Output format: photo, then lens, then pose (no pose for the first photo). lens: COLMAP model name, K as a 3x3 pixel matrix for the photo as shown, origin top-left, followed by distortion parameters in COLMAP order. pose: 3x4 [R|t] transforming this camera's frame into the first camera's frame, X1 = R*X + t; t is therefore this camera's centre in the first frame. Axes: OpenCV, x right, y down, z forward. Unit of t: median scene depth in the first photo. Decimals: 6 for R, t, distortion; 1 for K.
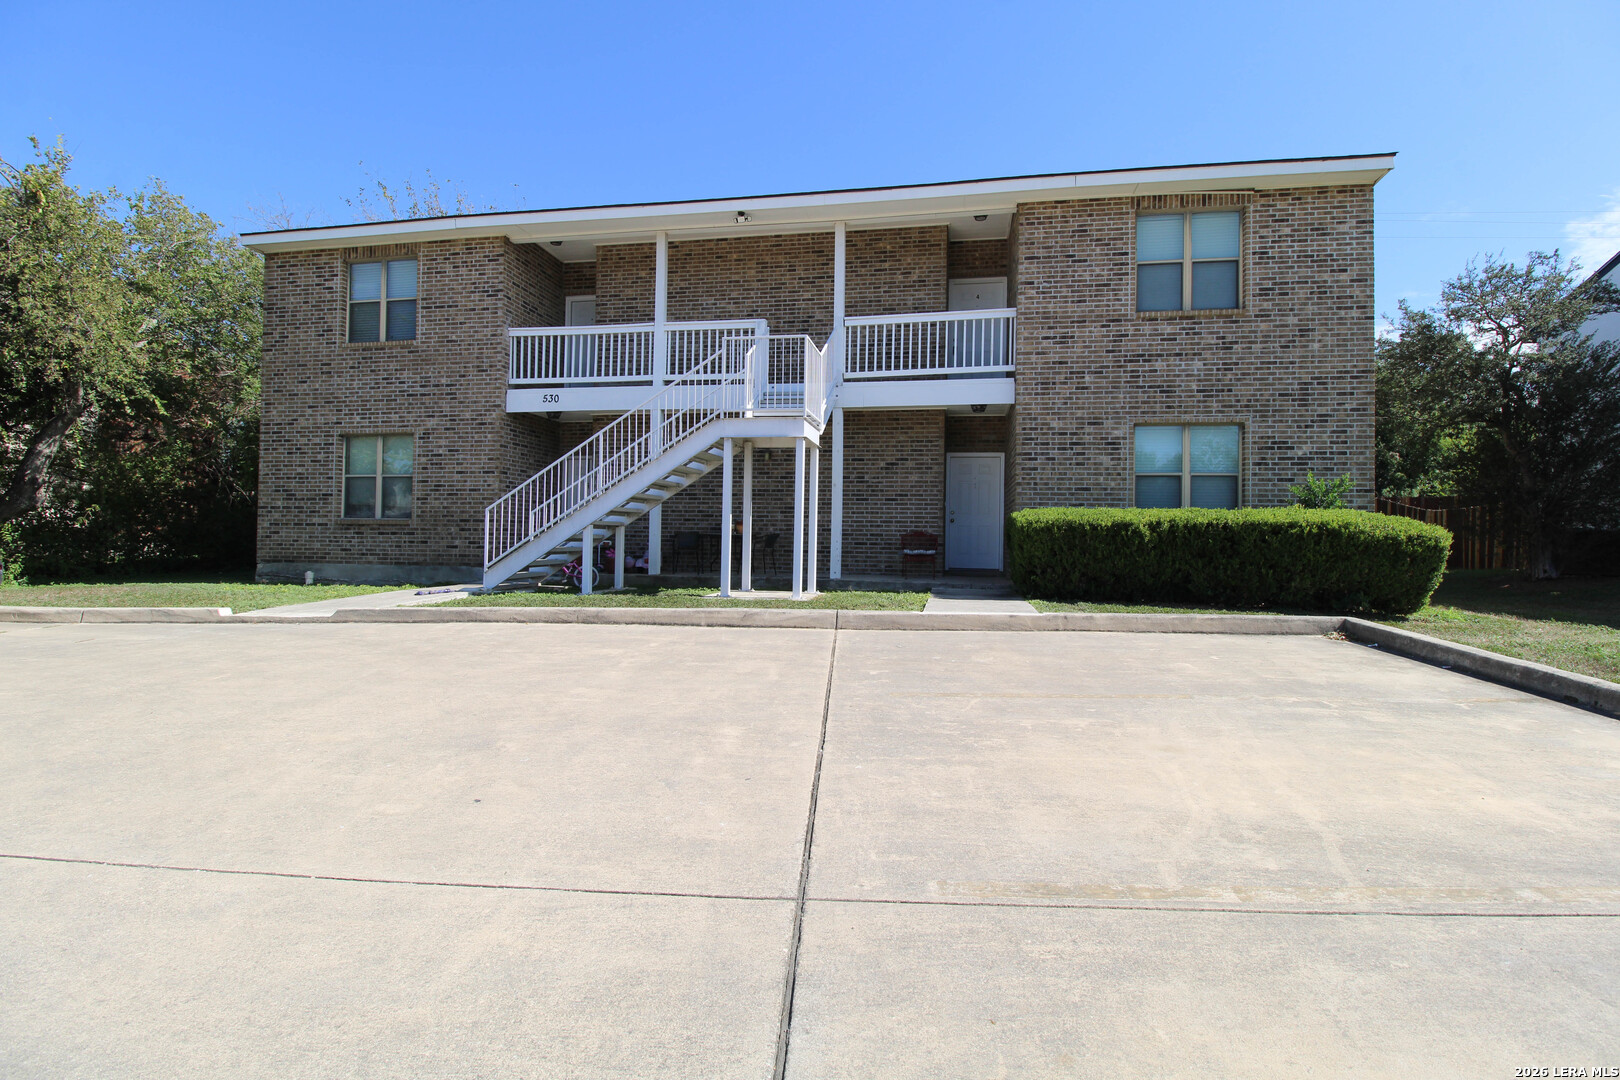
lens RADIAL K [[749.5, 0, 818.2], [0, 749.5, 535.9], [0, 0, 1]] dist [-0.006970, -0.005830]
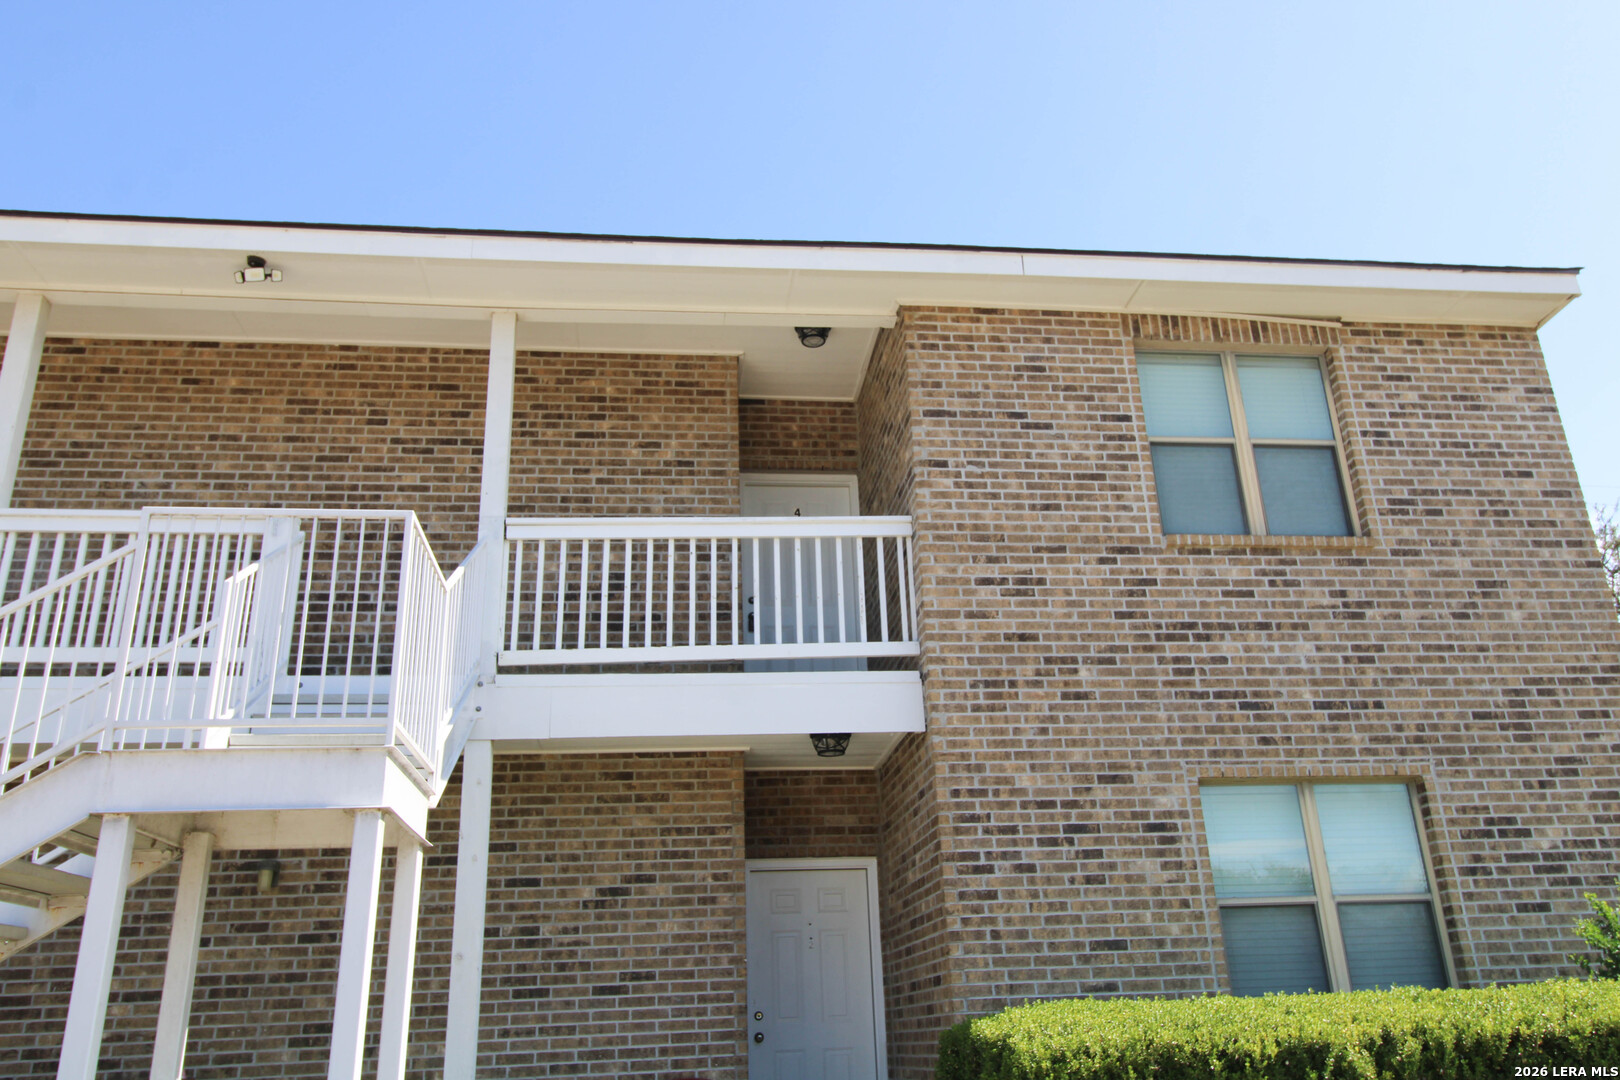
lens RADIAL K [[1247.4, 0, 811.2], [0, 1247.4, 529.5], [0, 0, 1]] dist [0.015325, -0.003641]
pose [[0.952658, 0.062439, 0.297563, -0.009390], [0.052318, 0.930424, -0.362732, -0.035685], [-0.299508, 0.361128, 0.883109, 0.386781]]
